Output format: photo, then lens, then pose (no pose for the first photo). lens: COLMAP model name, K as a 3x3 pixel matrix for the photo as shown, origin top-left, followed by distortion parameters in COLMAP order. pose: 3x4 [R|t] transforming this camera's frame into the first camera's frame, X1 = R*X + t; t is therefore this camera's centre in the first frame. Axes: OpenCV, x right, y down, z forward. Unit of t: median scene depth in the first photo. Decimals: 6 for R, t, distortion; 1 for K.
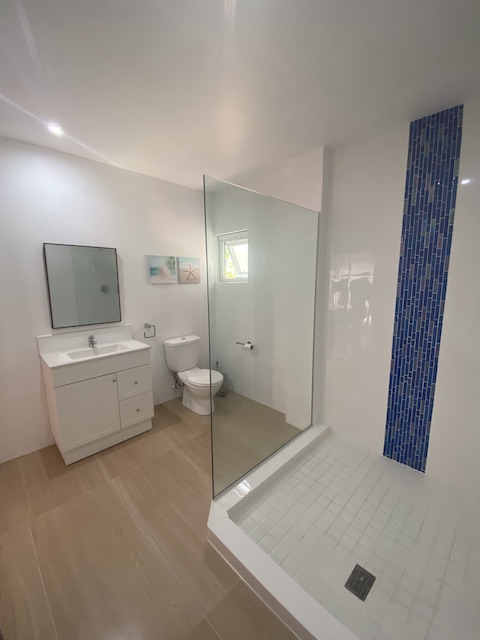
lens RADIAL K [[256.7, 0, 238.8], [0, 256.7, 320.7], [0, 0, 1]] dist [-0.013787, -0.006073]
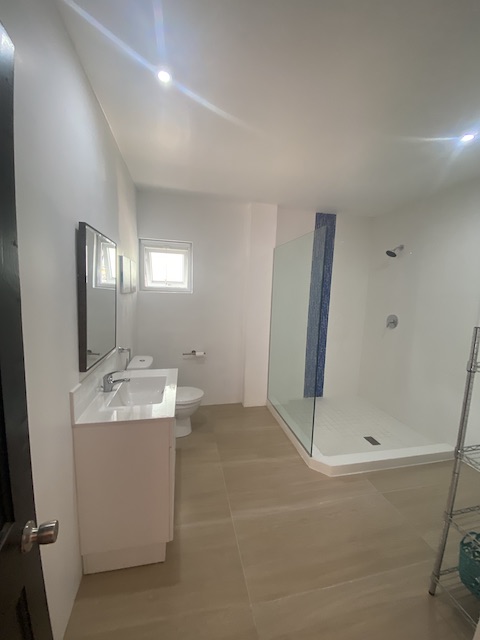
lens RADIAL K [[256.7, 0, 240.3], [0, 256.7, 319.7], [0, 0, 1]] dist [-0.013787, -0.006073]
pose [[0.530890, -0.065256, 0.844925, -0.983500], [0.090298, 0.995711, 0.020165, -0.058766], [-0.842616, 0.065590, 0.534505, 0.384762]]
